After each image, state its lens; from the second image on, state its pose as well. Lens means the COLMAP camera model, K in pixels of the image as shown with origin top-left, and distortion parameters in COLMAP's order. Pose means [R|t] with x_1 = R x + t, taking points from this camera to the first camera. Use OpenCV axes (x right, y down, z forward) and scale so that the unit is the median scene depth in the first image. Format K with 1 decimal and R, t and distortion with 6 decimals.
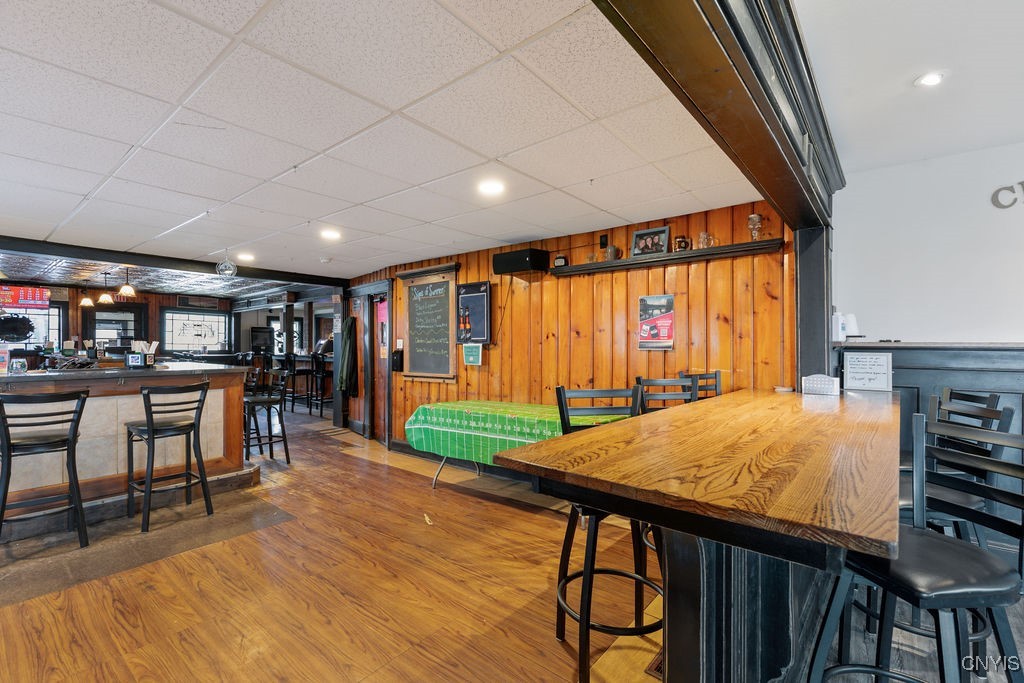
lens RADIAL K [[460.3, 0, 514.2], [0, 460.3, 344.0], [0, 0, 1]] dist [0.008469, -0.001191]
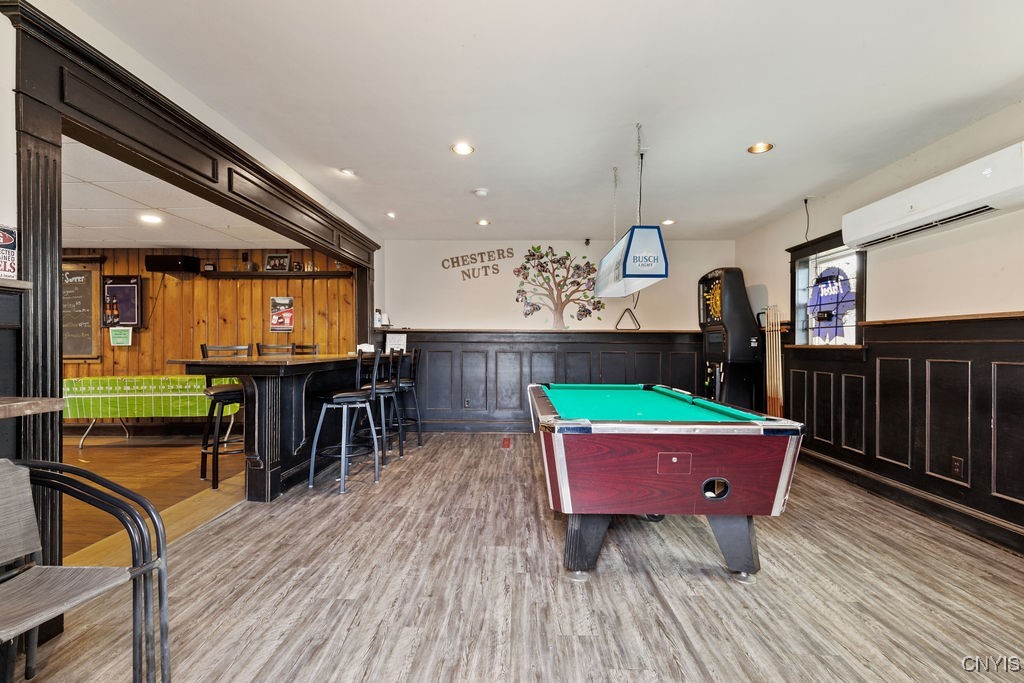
lens RADIAL K [[460.3, 0, 509.7], [0, 460.3, 344.8], [0, 0, 1]] dist [0.008469, -0.001191]
pose [[0.792276, 0.000042, 0.610162, -0.028993], [-0.004155, 0.999977, 0.005327, 0.037555], [-0.610148, -0.006756, 0.792258, -0.603406]]
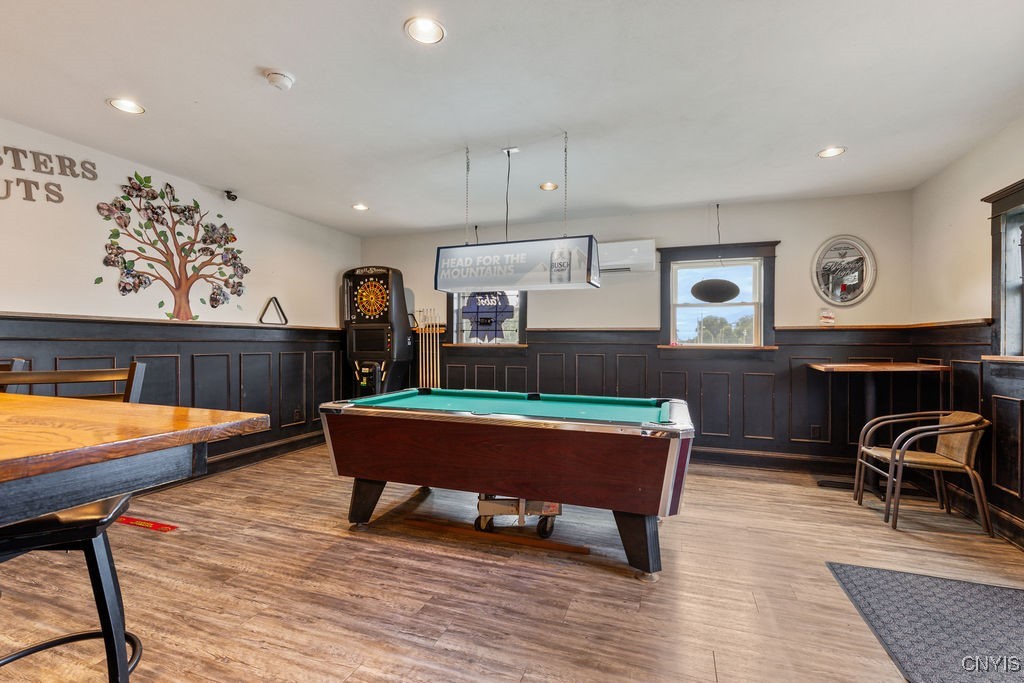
lens RADIAL K [[460.3, 0, 511.0], [0, 460.3, 343.4], [0, 0, 1]] dist [0.008469, -0.001191]
pose [[-0.323495, -0.006336, 0.946209, -0.102876], [-0.011298, 0.999932, 0.002833, 0.033204], [-0.946163, -0.009773, -0.323544, 0.126413]]
